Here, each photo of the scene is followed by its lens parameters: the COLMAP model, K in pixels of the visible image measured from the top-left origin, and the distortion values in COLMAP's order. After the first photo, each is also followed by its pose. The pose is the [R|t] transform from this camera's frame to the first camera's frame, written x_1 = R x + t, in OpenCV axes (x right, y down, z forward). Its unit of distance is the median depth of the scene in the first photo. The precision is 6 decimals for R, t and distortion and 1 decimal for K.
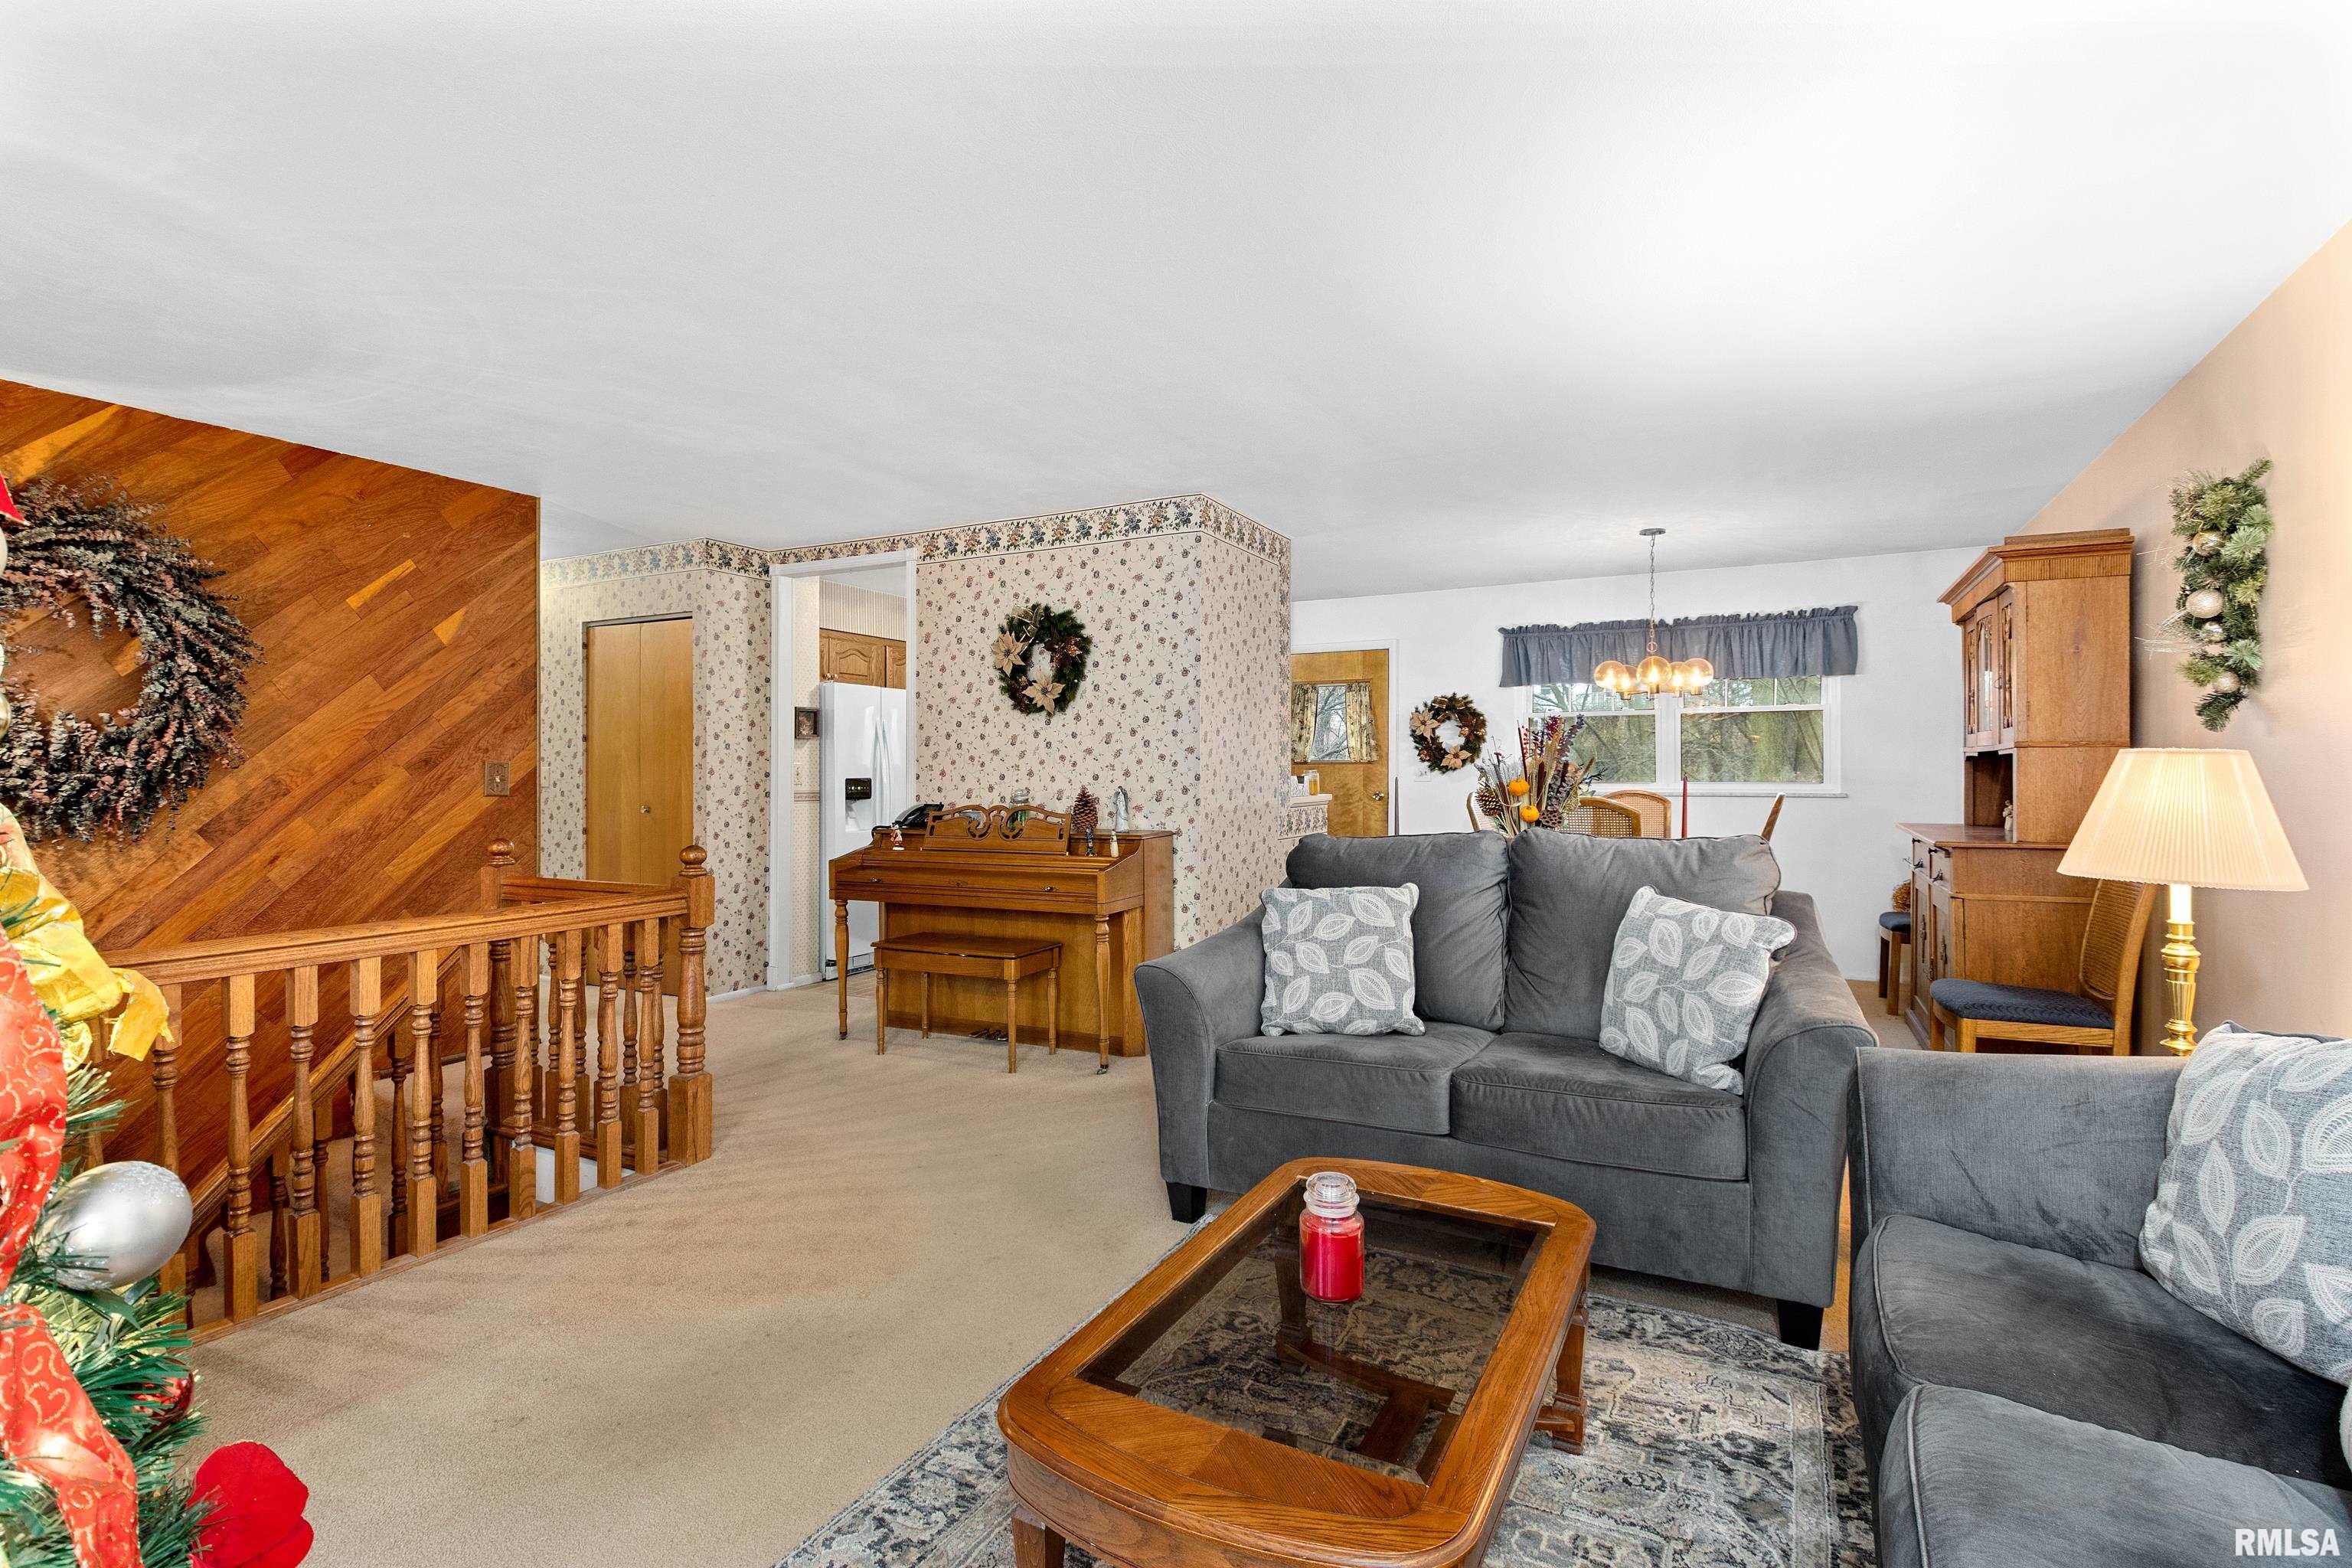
lens RADIAL K [[1101.2, 0, 1177.4], [0, 1101.2, 767.2], [0, 0, 1]] dist [0.006520, -0.013740]
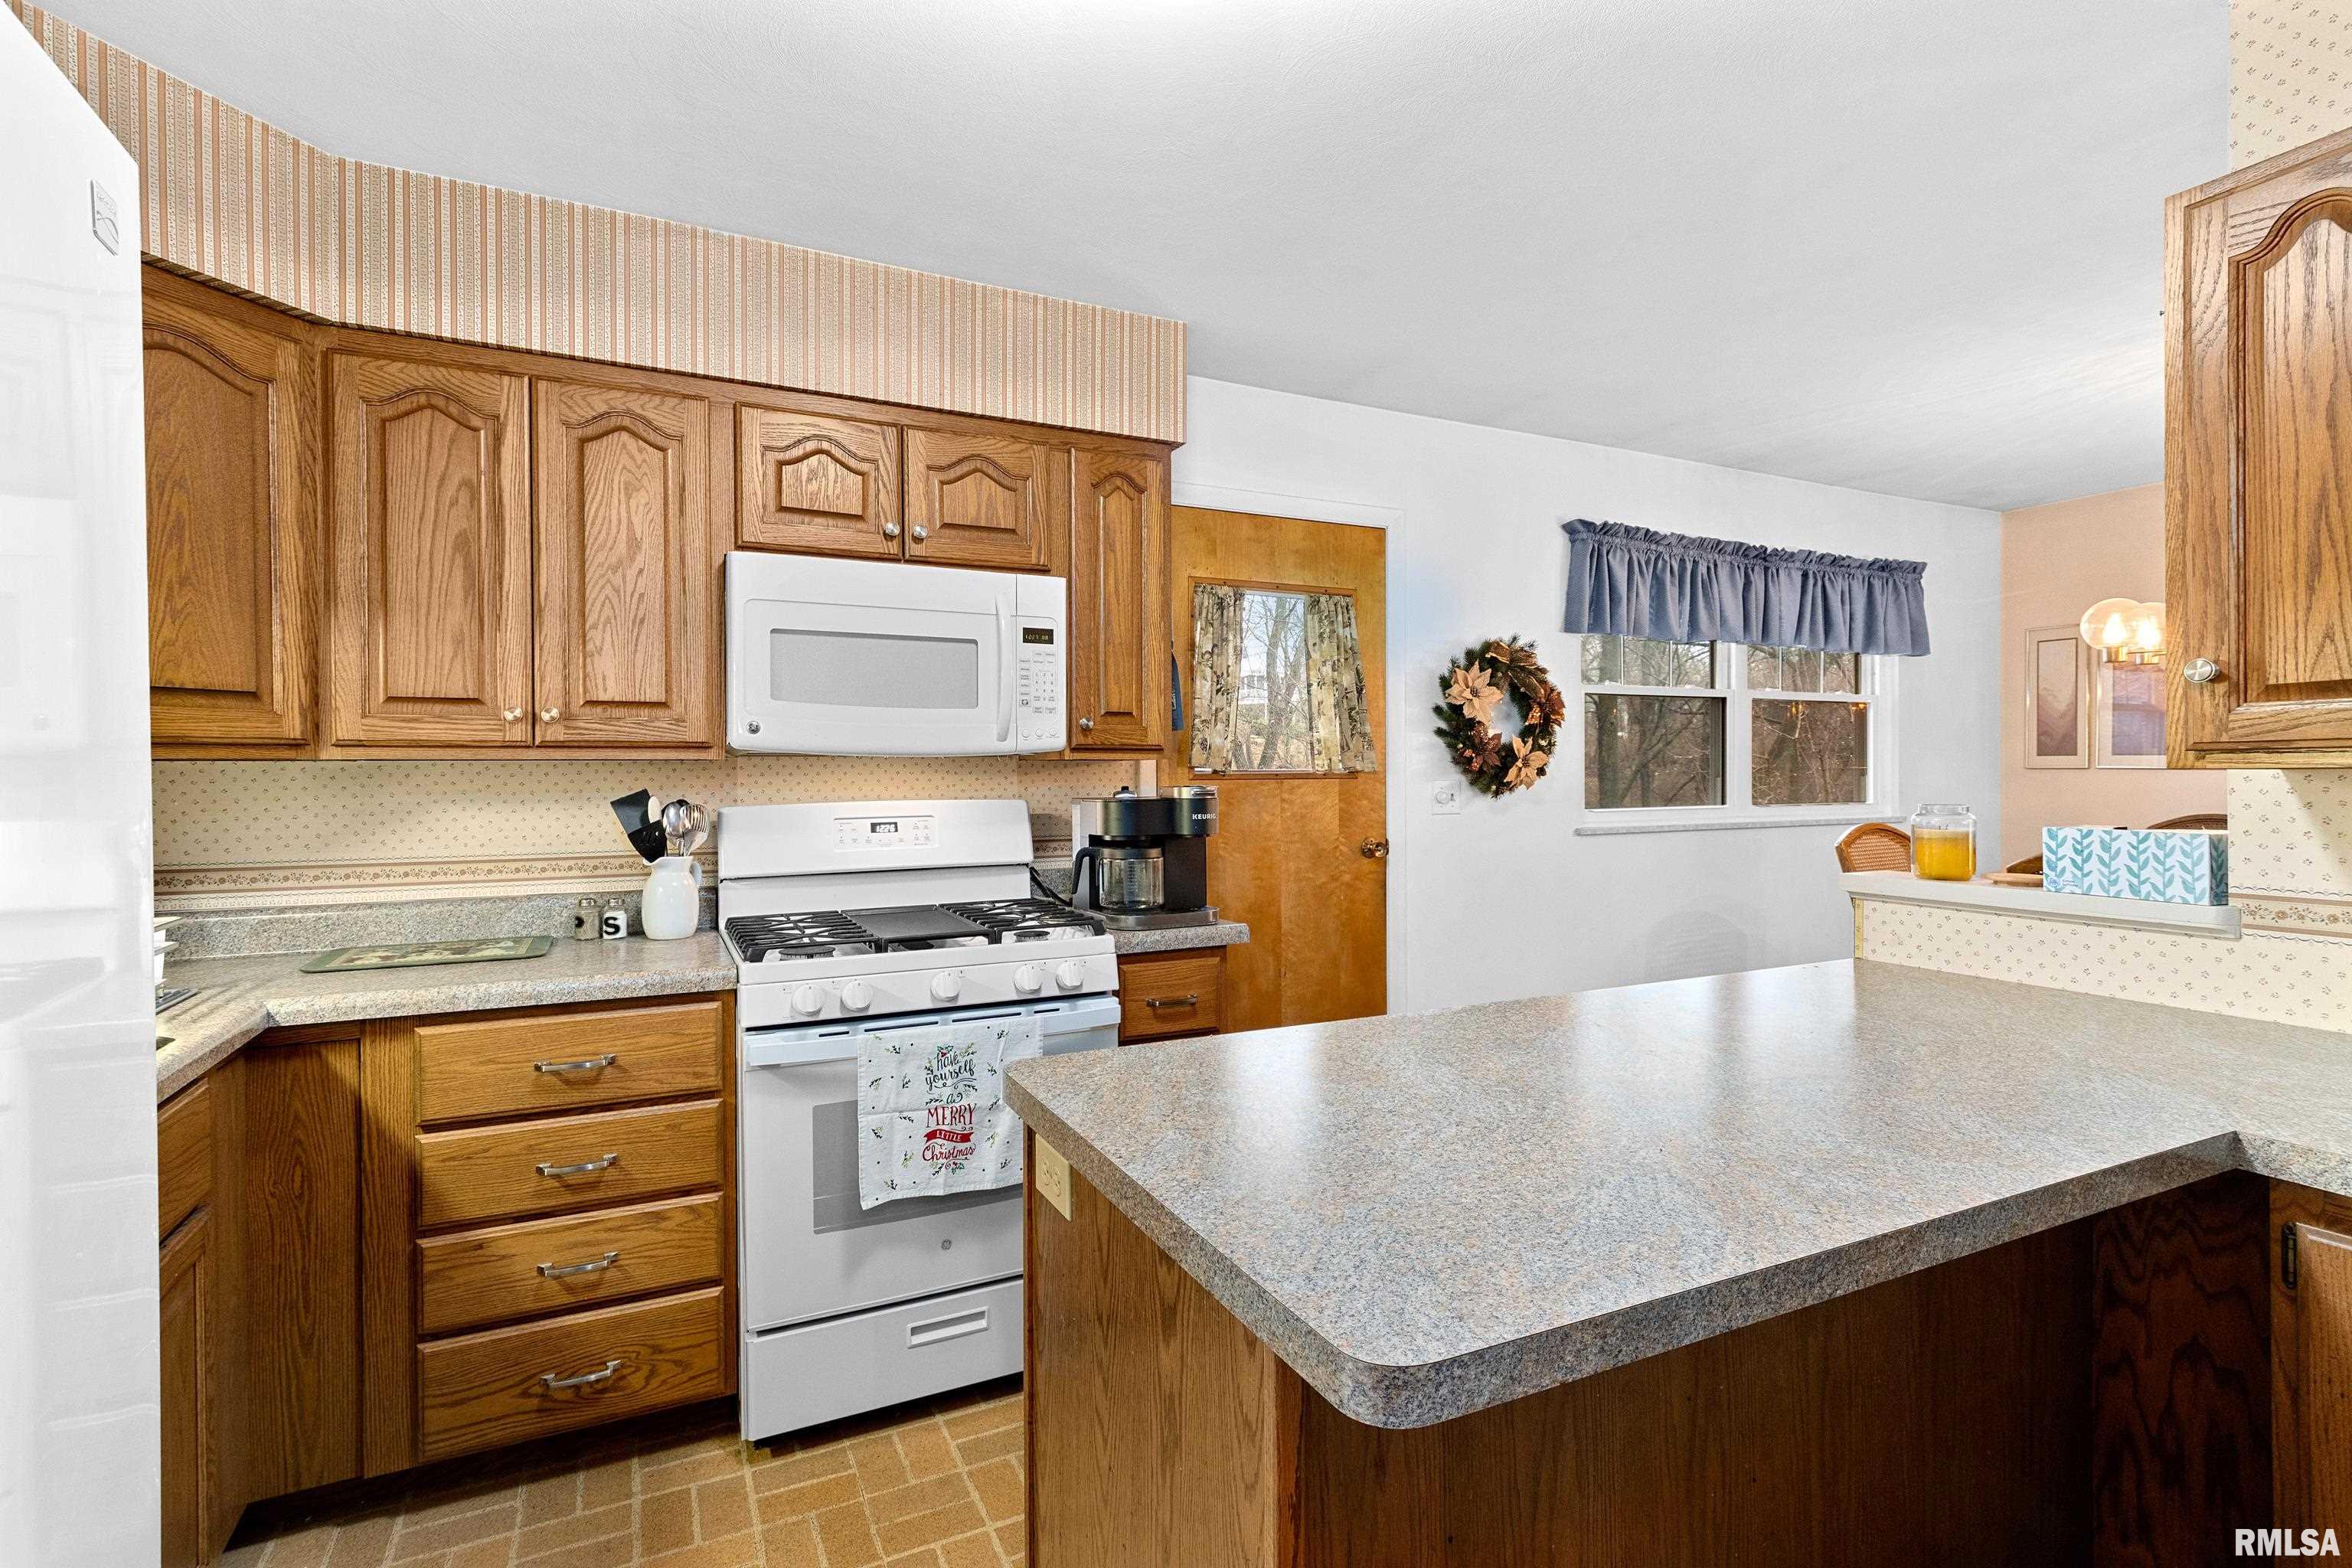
lens RADIAL K [[1101.2, 0, 1172.7], [0, 1101.2, 788.0], [0, 0, 1]] dist [0.006520, -0.013740]
pose [[0.595914, -0.012781, 0.802946, -0.404140], [0.001661, 0.999891, 0.014683, -0.009651], [-0.803046, -0.007416, 0.595870, 1.379131]]
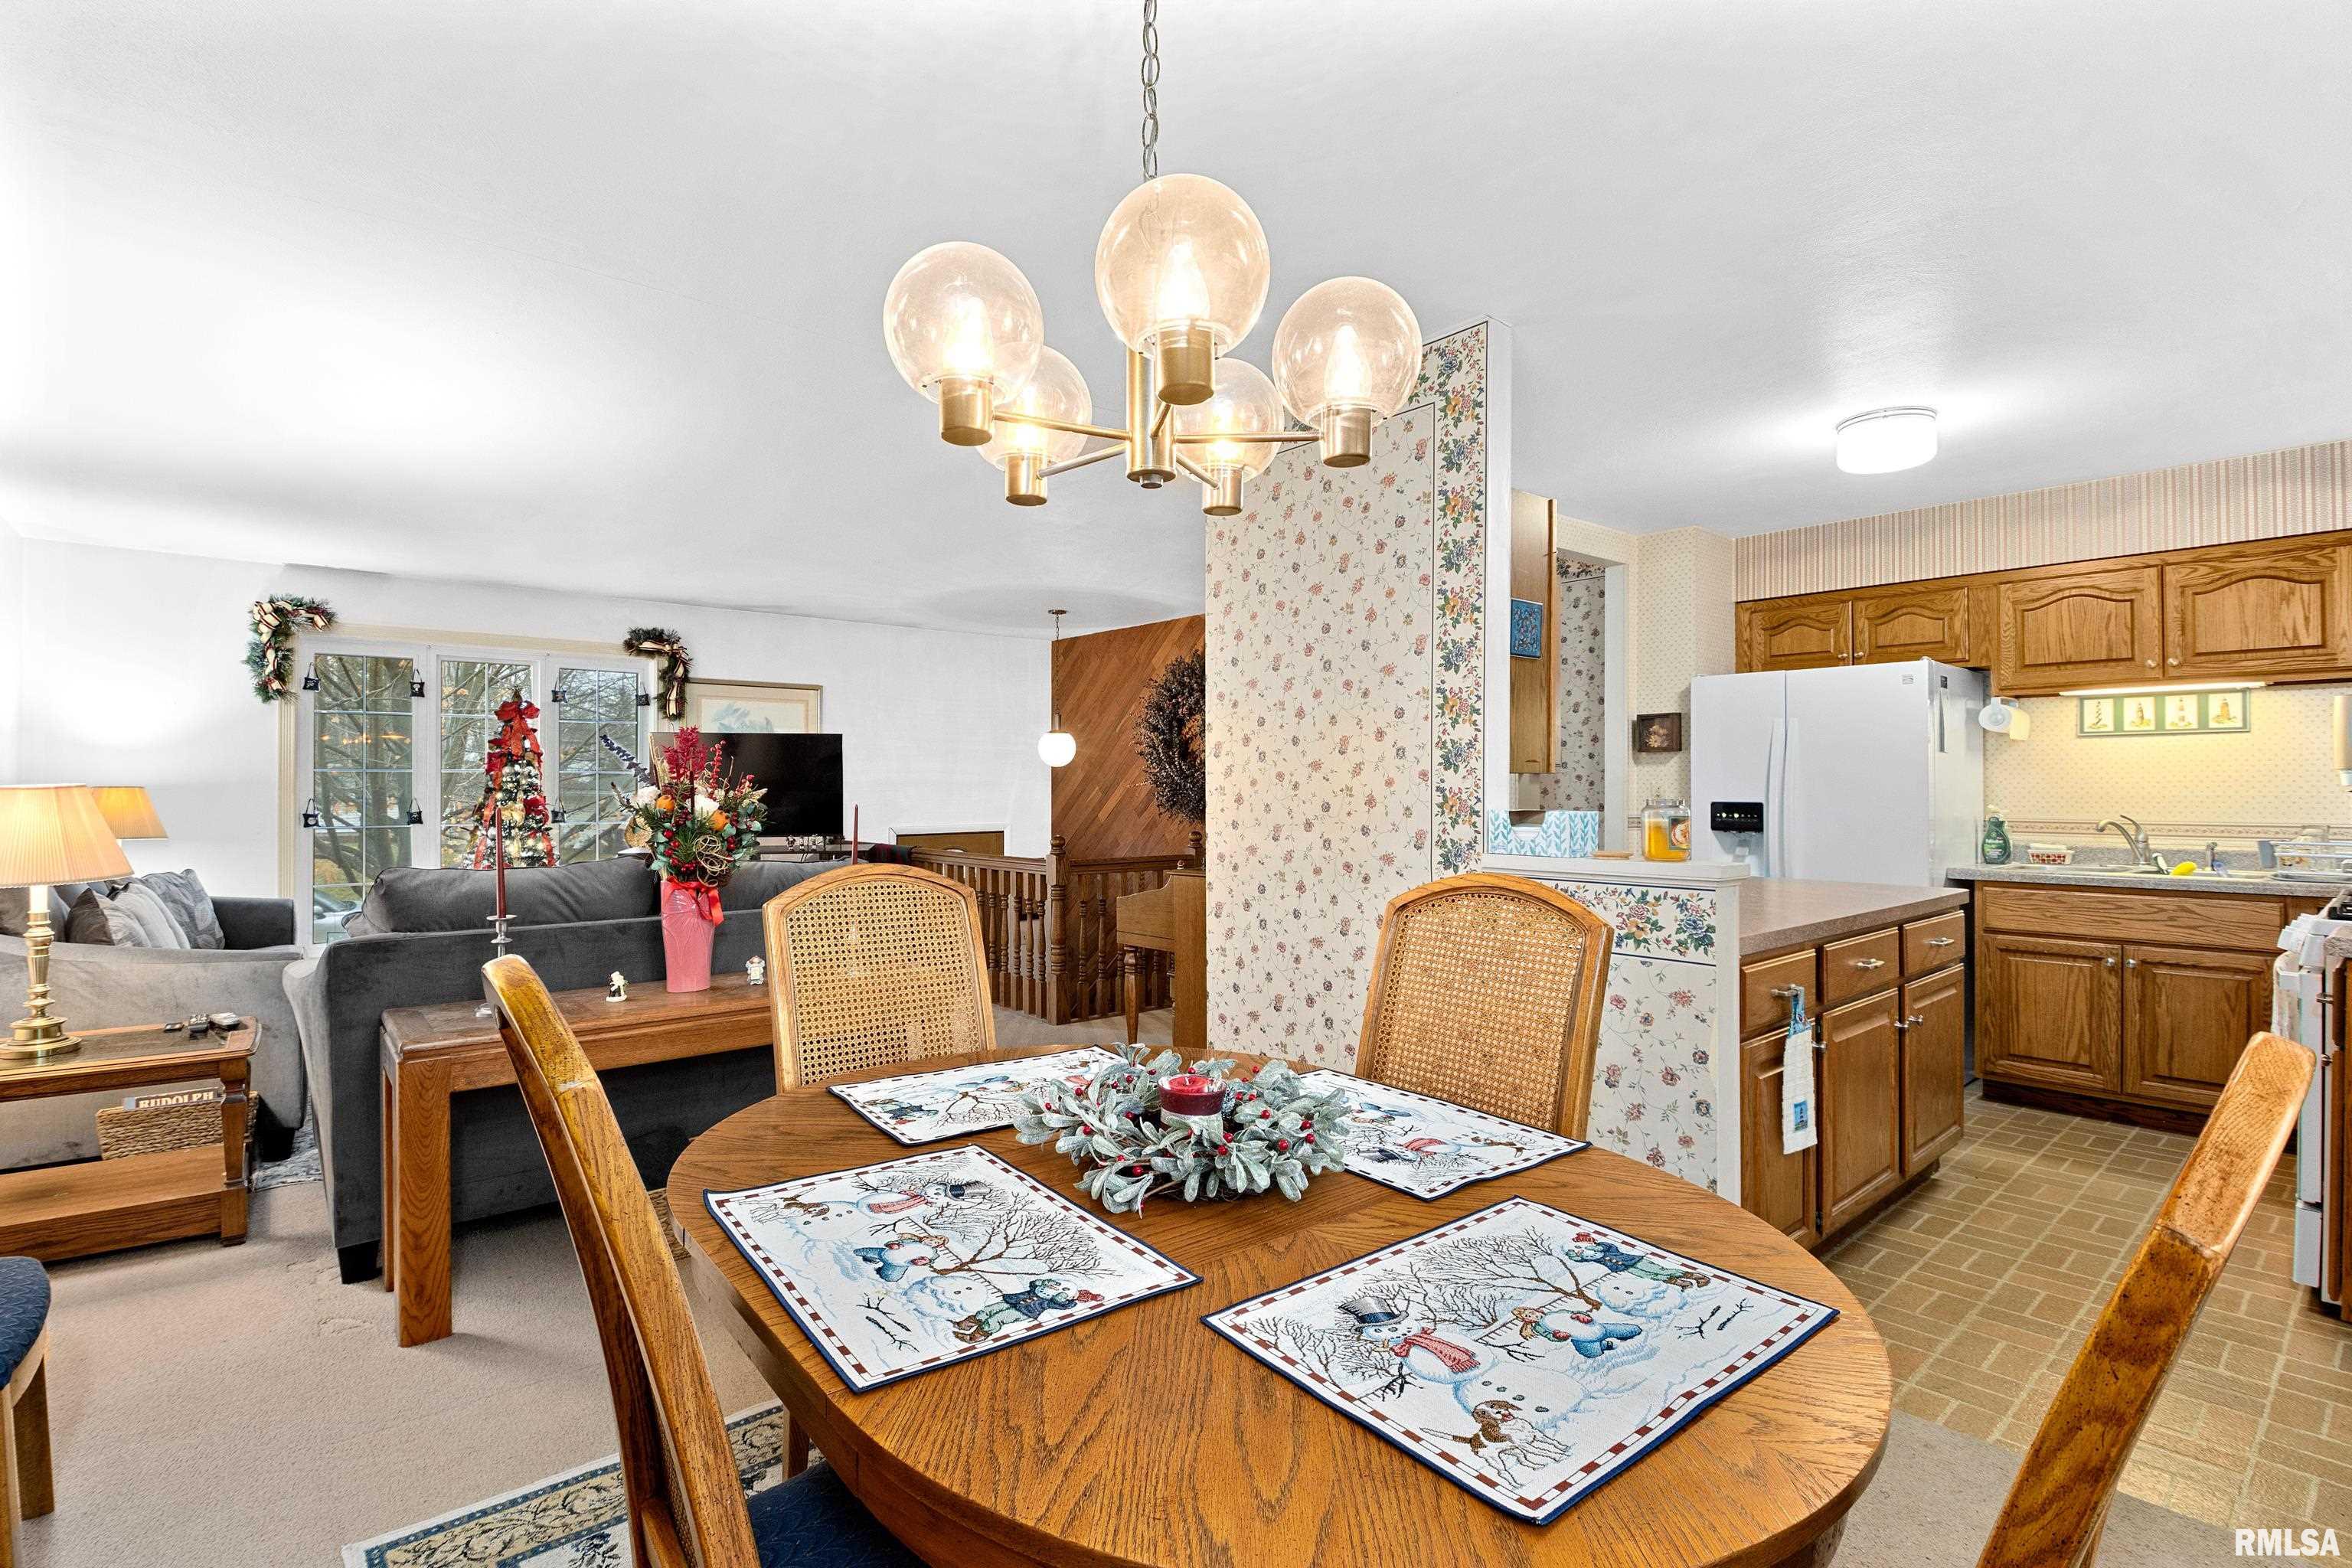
lens RADIAL K [[1101.2, 0, 1161.9], [0, 1101.2, 784.9], [0, 0, 1]] dist [0.006520, -0.013740]
pose [[-0.371471, -0.000235, -0.928445, 0.800784], [0.003029, 0.999994, -0.001465, -0.001298], [0.928440, -0.003356, -0.371468, 1.357946]]
